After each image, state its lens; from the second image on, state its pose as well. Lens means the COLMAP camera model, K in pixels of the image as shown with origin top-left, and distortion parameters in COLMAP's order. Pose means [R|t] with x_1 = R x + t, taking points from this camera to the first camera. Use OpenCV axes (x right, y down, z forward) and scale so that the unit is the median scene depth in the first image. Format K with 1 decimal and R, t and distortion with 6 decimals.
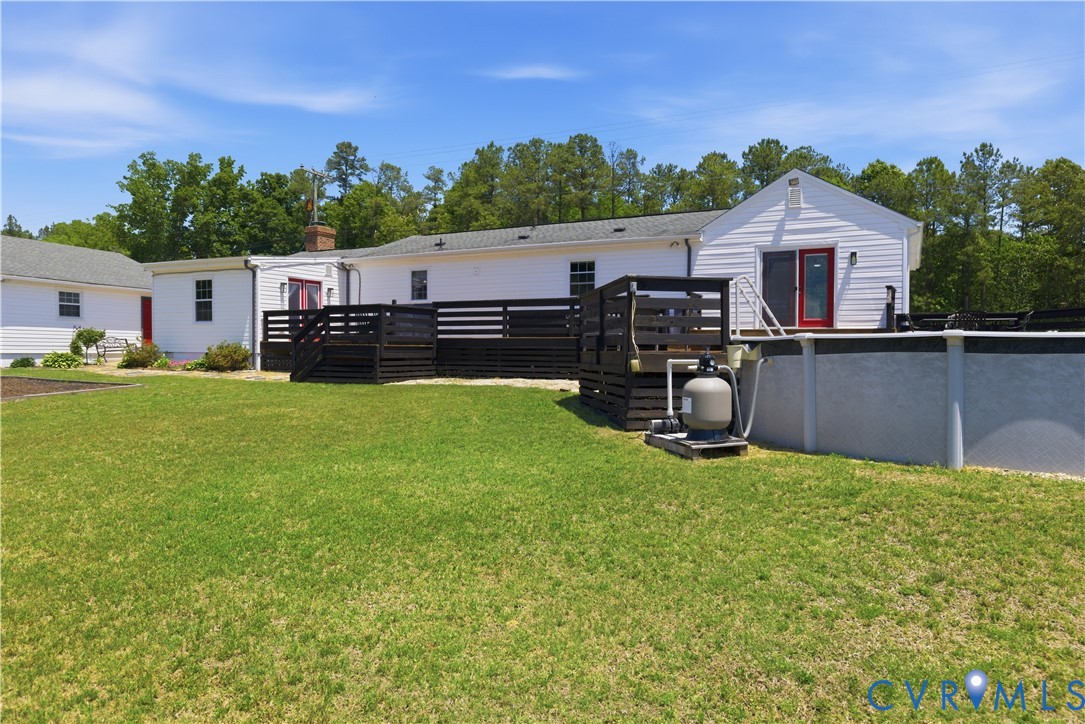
lens RADIAL K [[711.1, 0, 542.5], [0, 711.1, 362.0], [0, 0, 1]] dist [-0.004572, -0.002320]
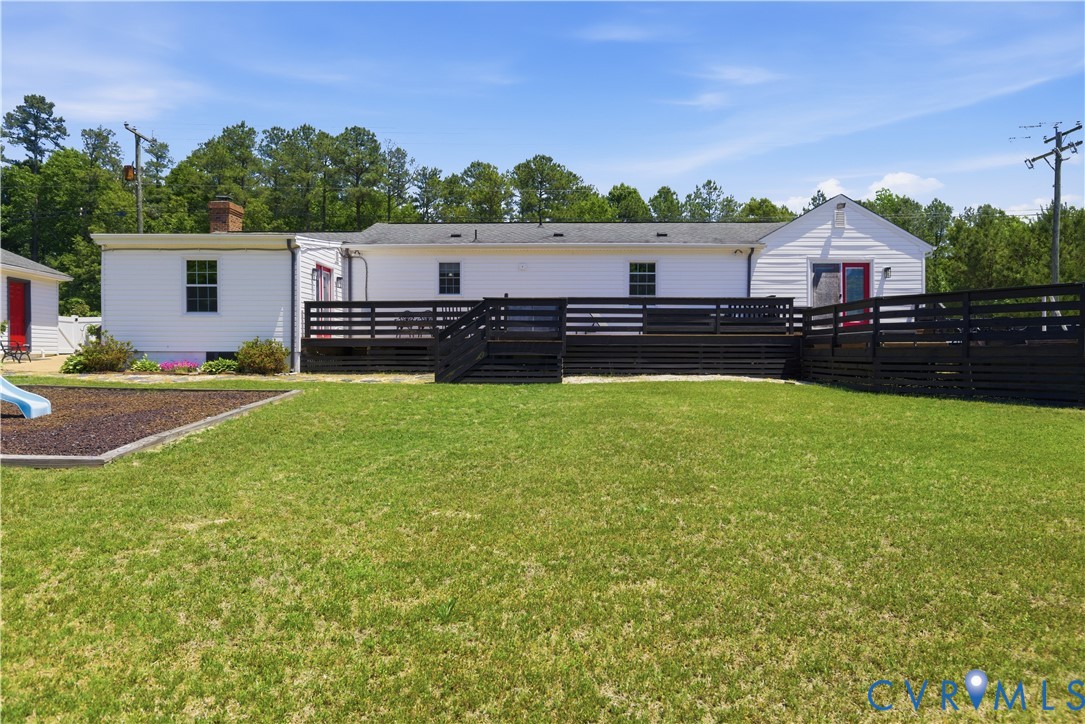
lens RADIAL K [[704.8, 0, 542.5], [0, 704.8, 362.0], [0, 0, 1]] dist [-0.004010, 0.000116]
pose [[0.898635, -0.008656, 0.438612, -0.484210], [0.010336, 0.999946, -0.001443, 0.003224], [-0.438576, 0.005830, 0.898675, 0.128892]]
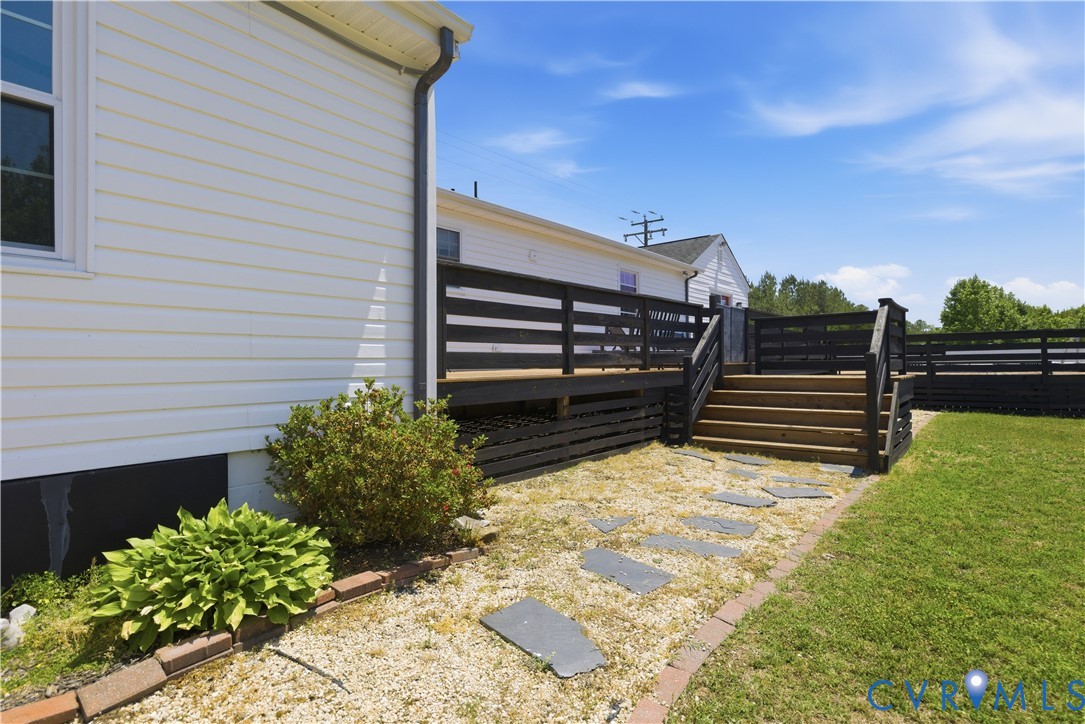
lens RADIAL K [[543.7, 0, 549.1], [0, 543.7, 371.7], [0, 0, 1]] dist [0.006403, 0.000058]
pose [[0.215977, -0.017180, 0.976247, -0.551823], [0.030965, 0.999463, 0.010738, -0.031226], [-0.975907, 0.027910, 0.216393, 0.881285]]
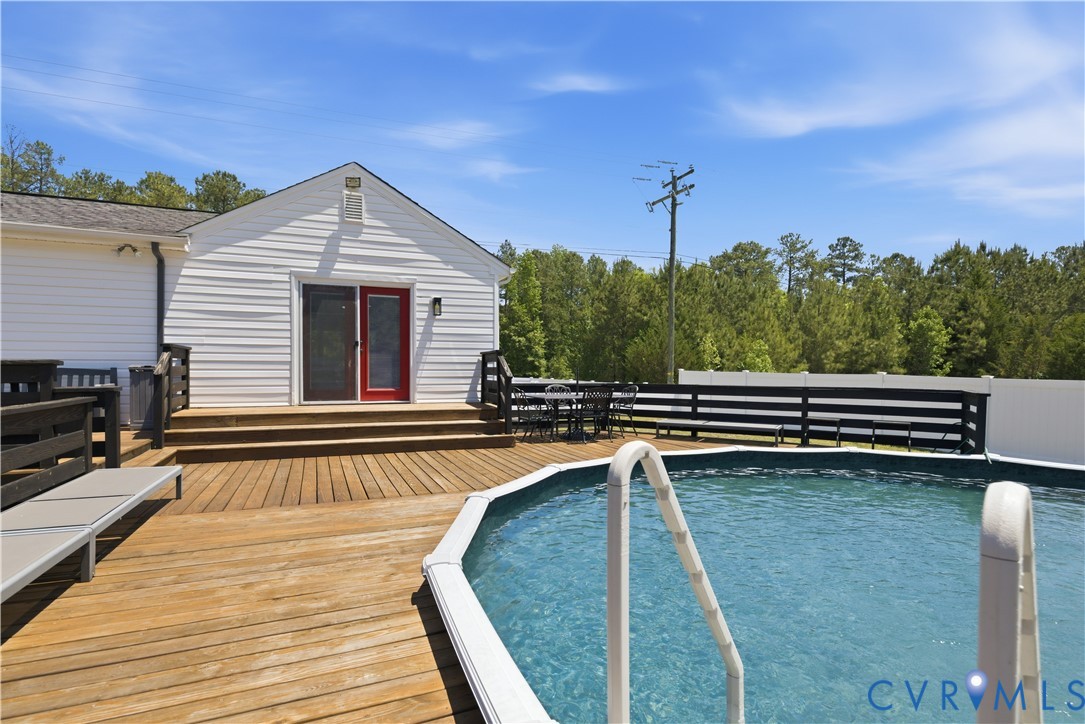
lens RADIAL K [[543.7, 0, 549.1], [0, 543.7, 371.7], [0, 0, 1]] dist [0.006403, 0.000058]
pose [[0.650188, -0.009227, 0.759718, 0.067813], [0.013876, 0.999904, 0.000268, -0.059533], [-0.759647, 0.010368, 0.650253, 0.421720]]
